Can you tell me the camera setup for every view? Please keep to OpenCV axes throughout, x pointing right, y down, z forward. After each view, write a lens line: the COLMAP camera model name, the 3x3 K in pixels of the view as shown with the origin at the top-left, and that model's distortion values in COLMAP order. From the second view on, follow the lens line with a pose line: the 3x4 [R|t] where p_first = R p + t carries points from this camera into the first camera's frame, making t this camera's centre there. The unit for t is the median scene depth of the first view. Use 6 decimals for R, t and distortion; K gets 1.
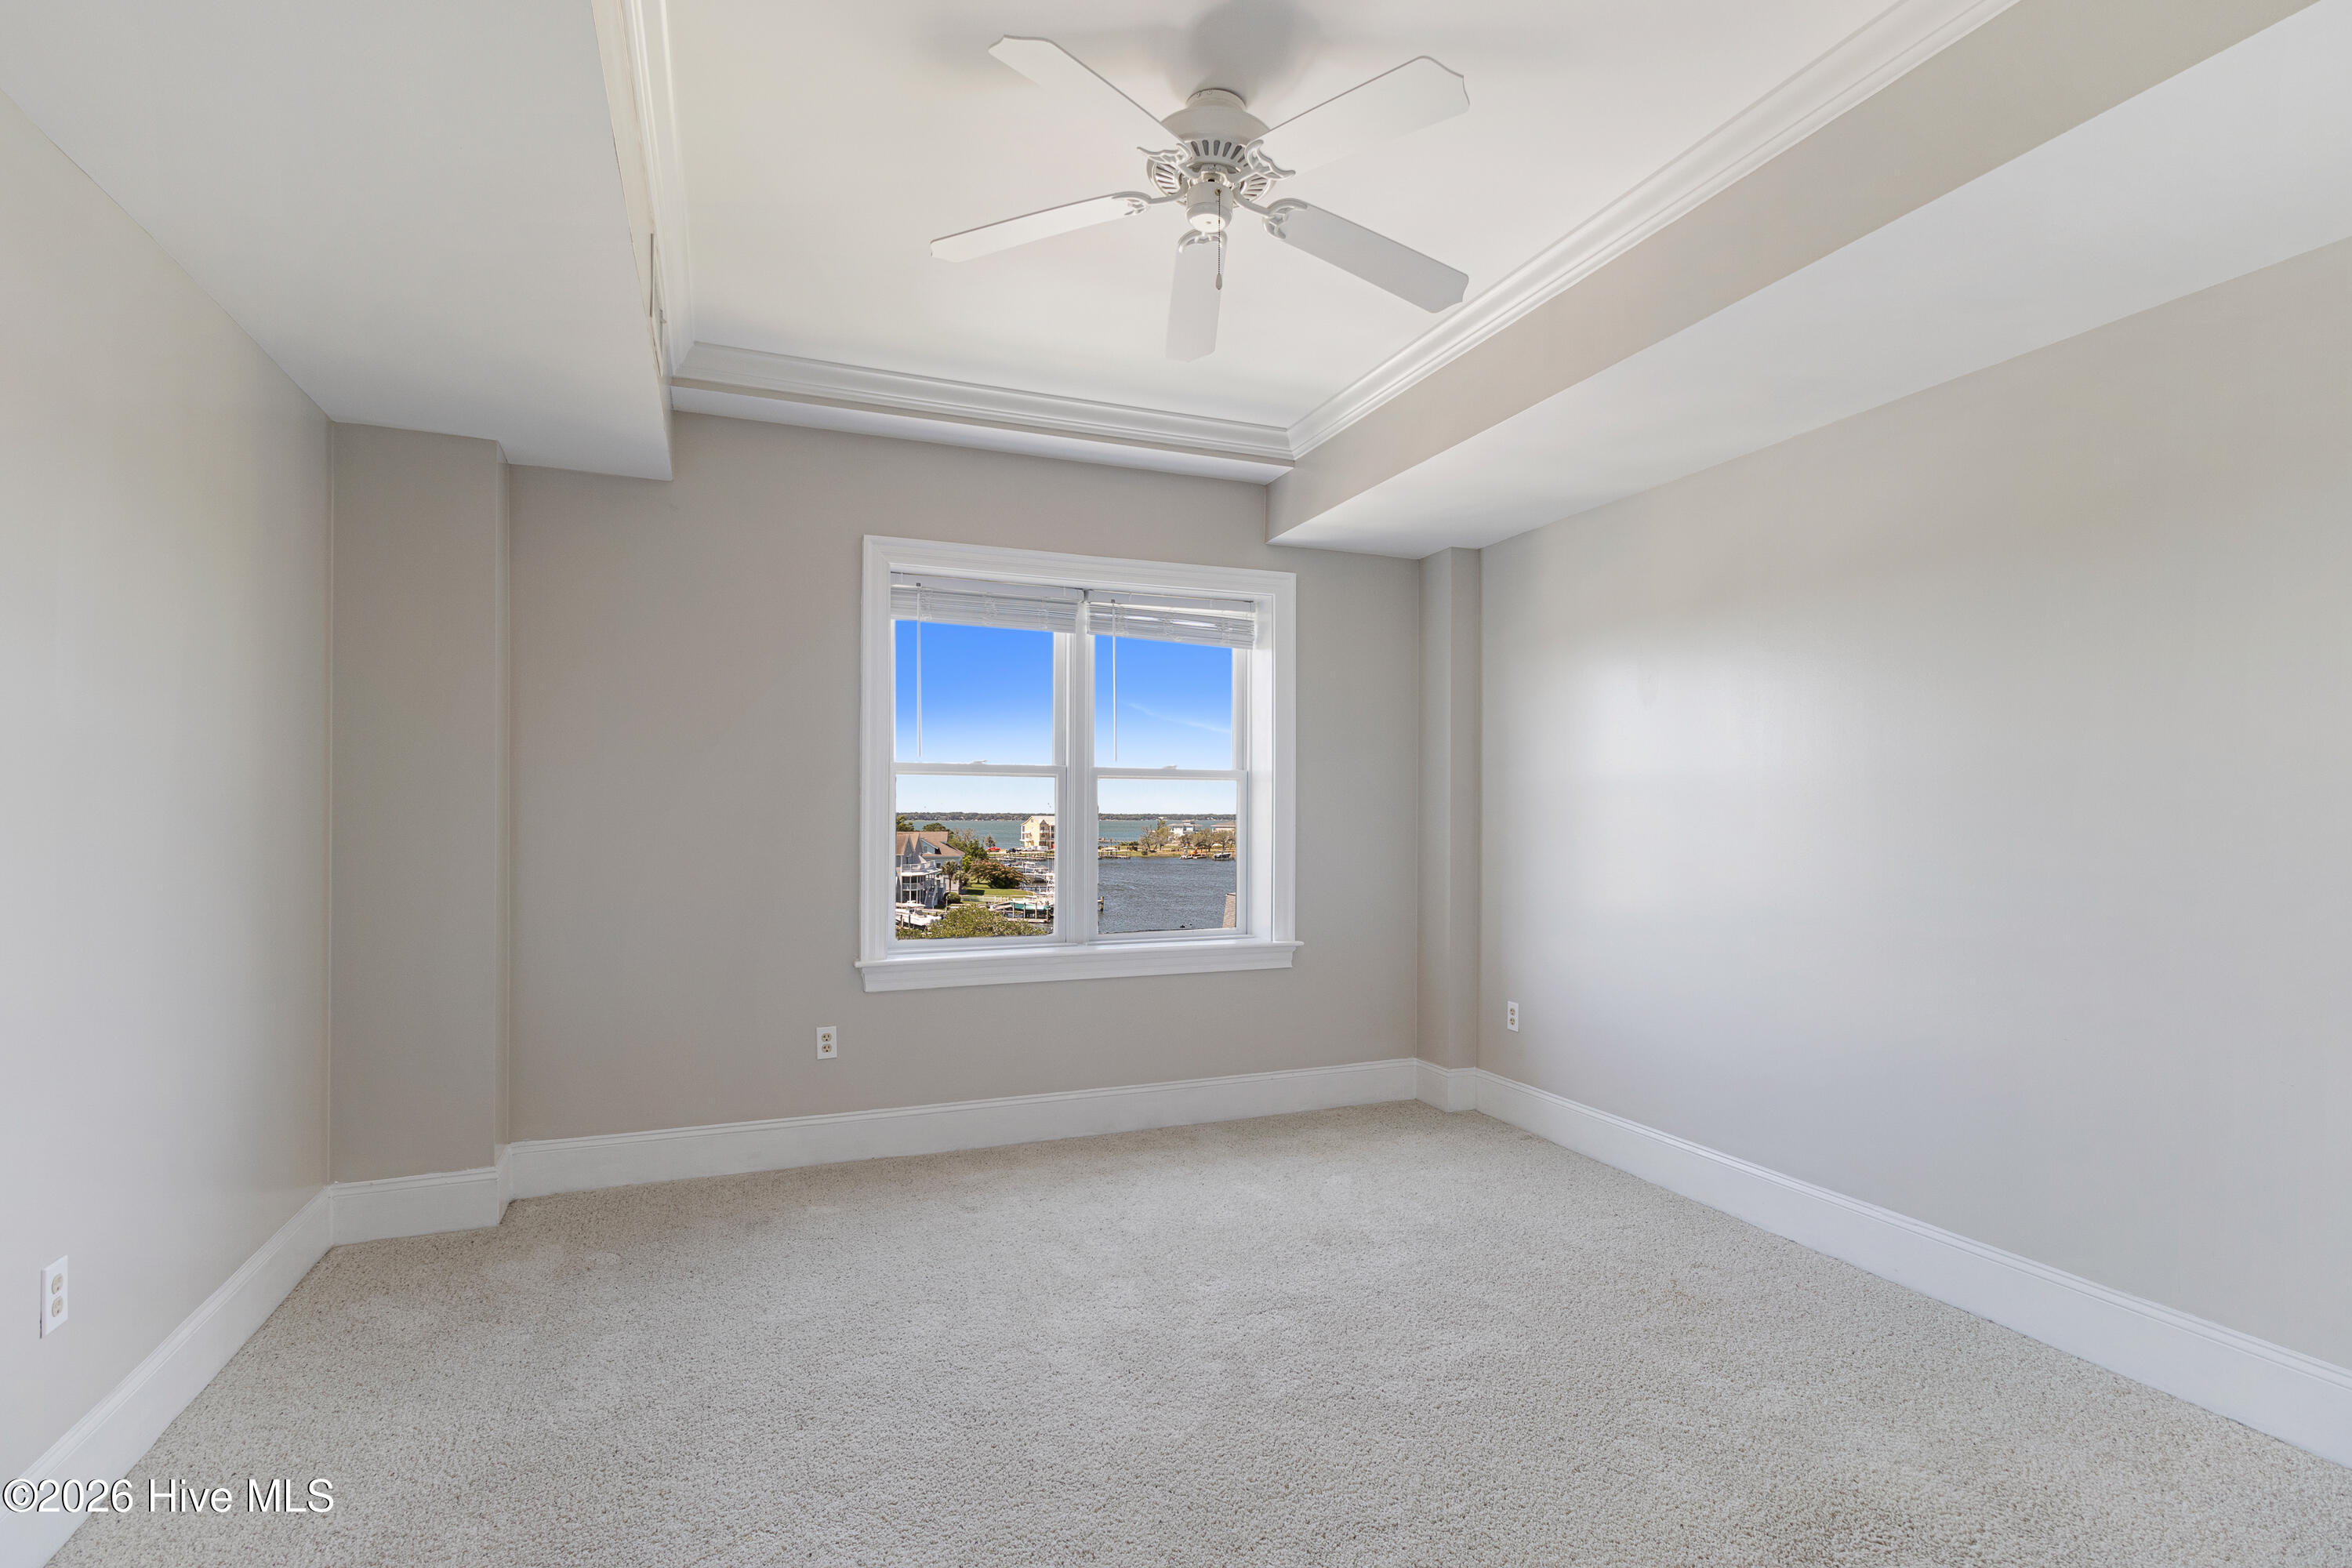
lens RADIAL K [[1098.8, 0, 1168.8], [0, 1098.8, 808.6], [0, 0, 1]] dist [0.003988, 0.000965]
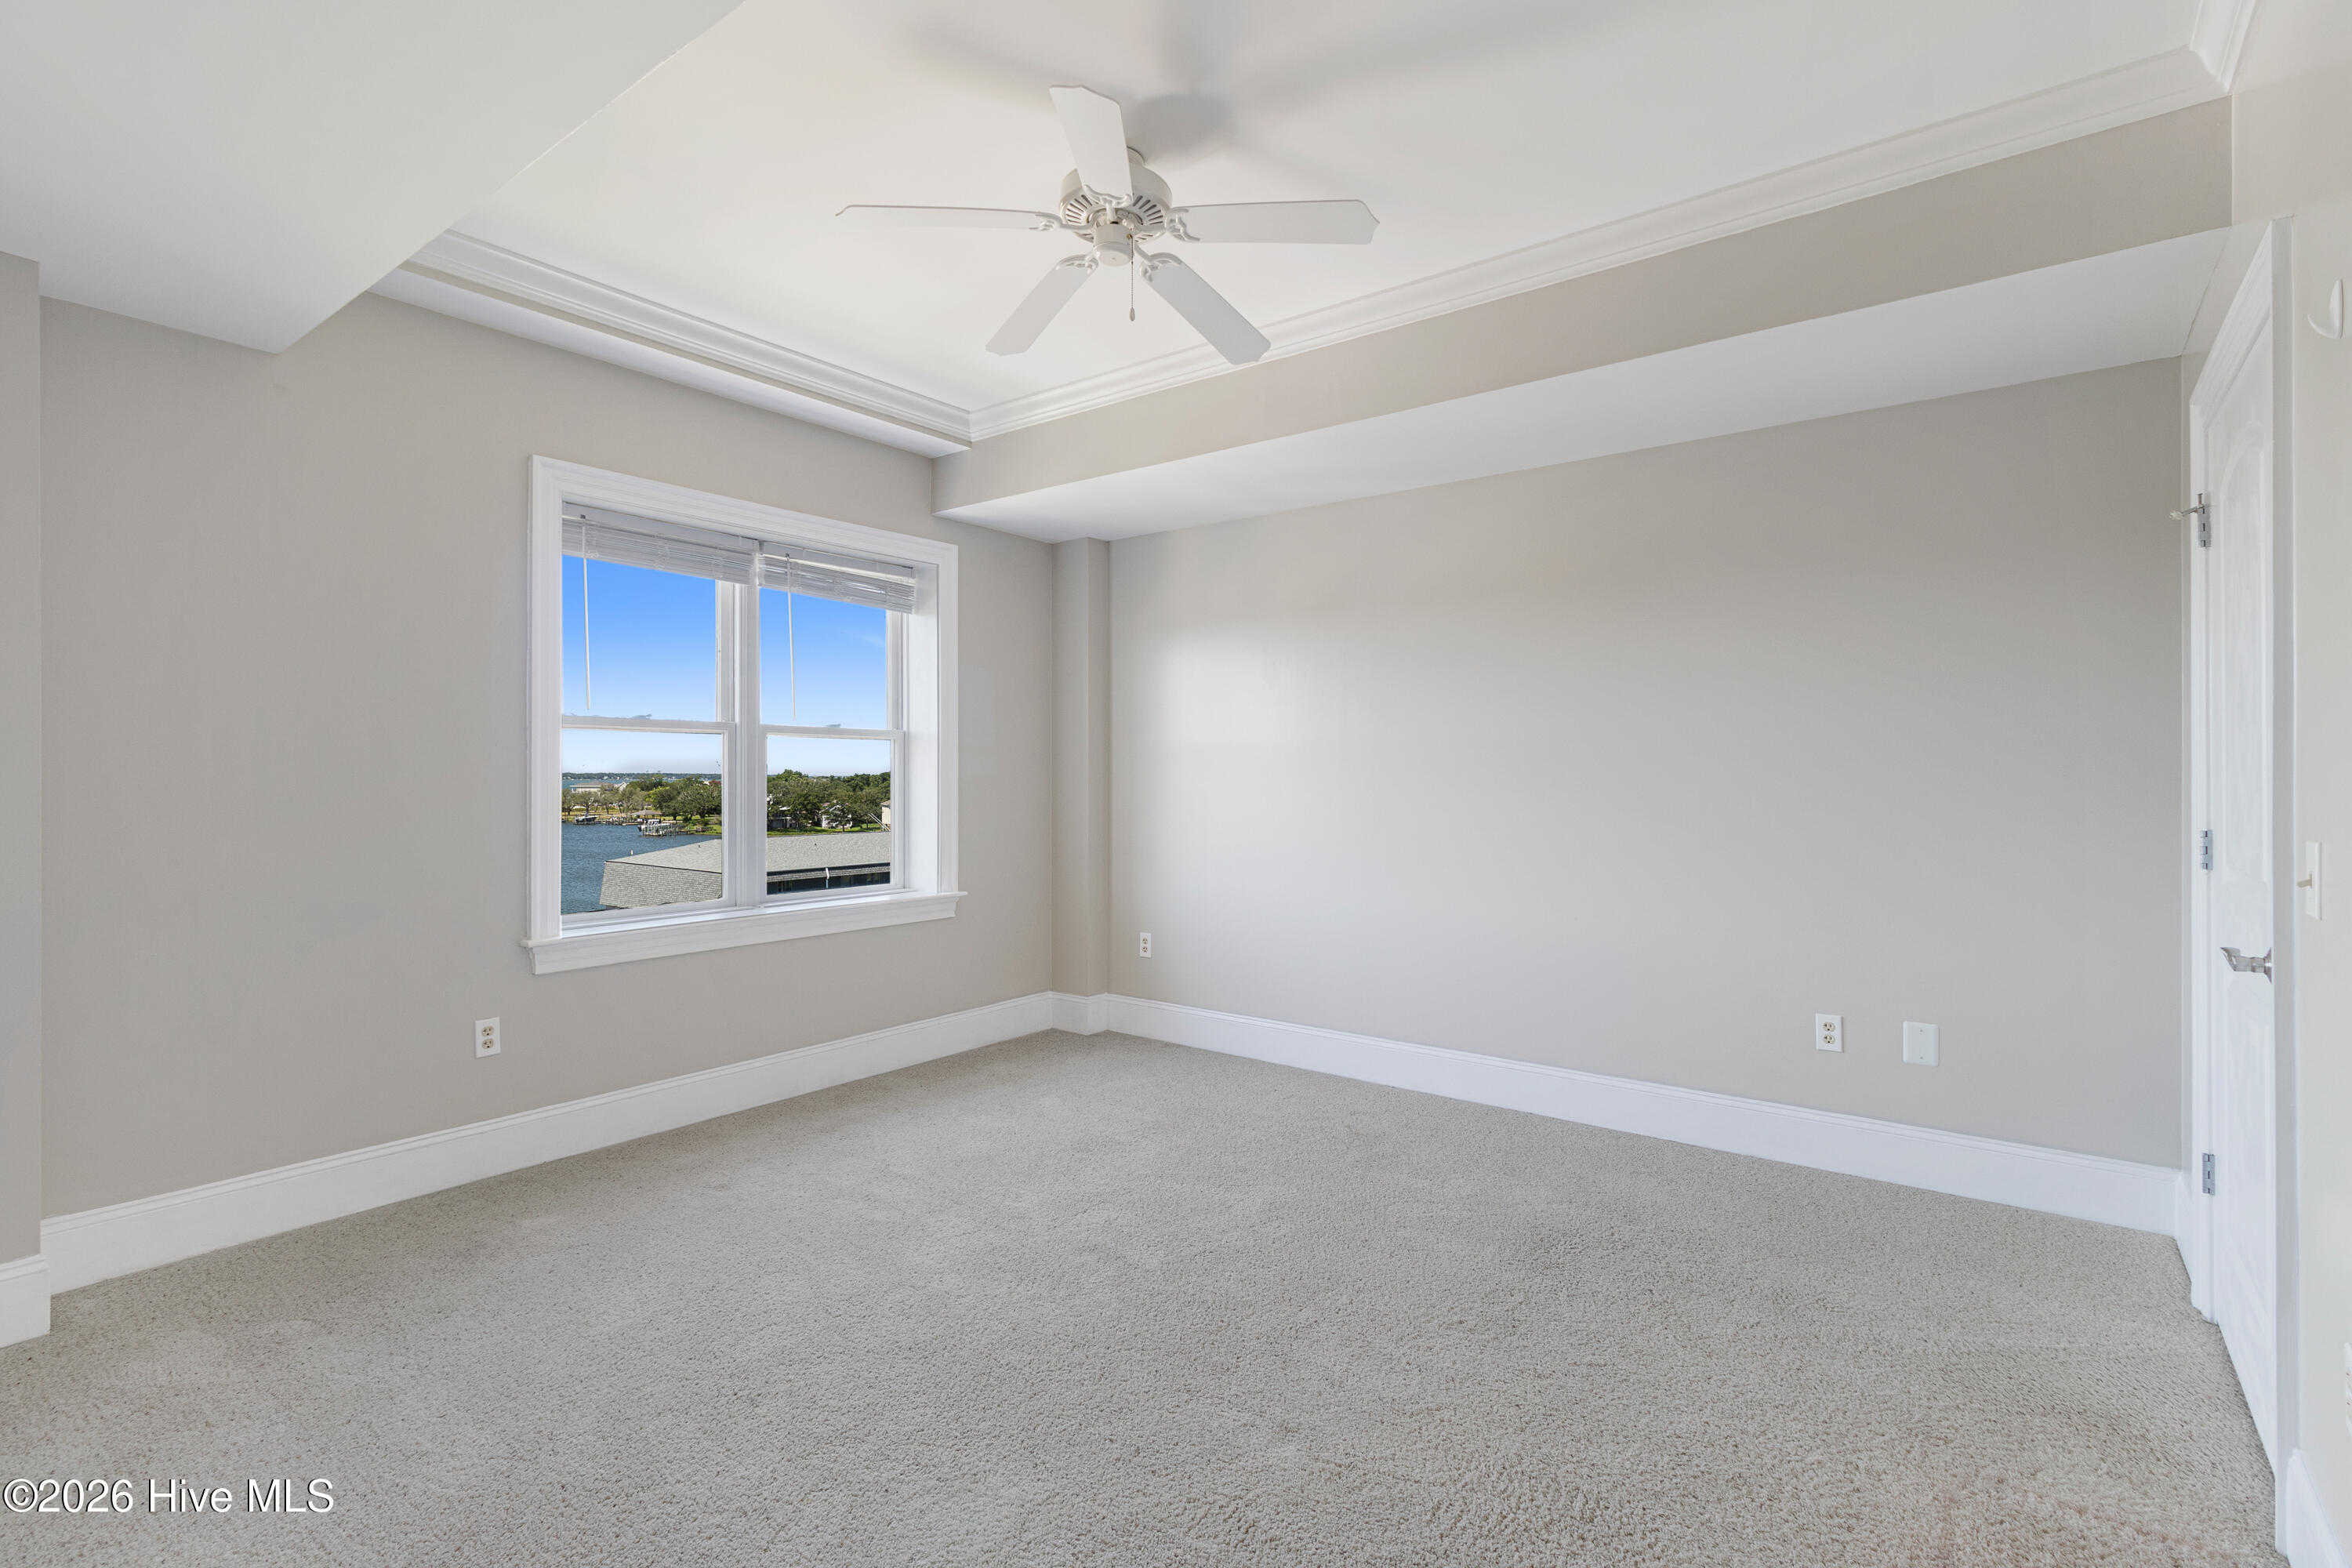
lens RADIAL K [[1096.4, 0, 1138.3], [0, 1096.4, 768.4], [0, 0, 1]] dist [0.003694, 0.000653]
pose [[0.861411, 0.001496, 0.507907, -0.288205], [-0.002118, 0.999998, 0.000647, 0.000083], [-0.507905, -0.001633, 0.861412, -0.001956]]
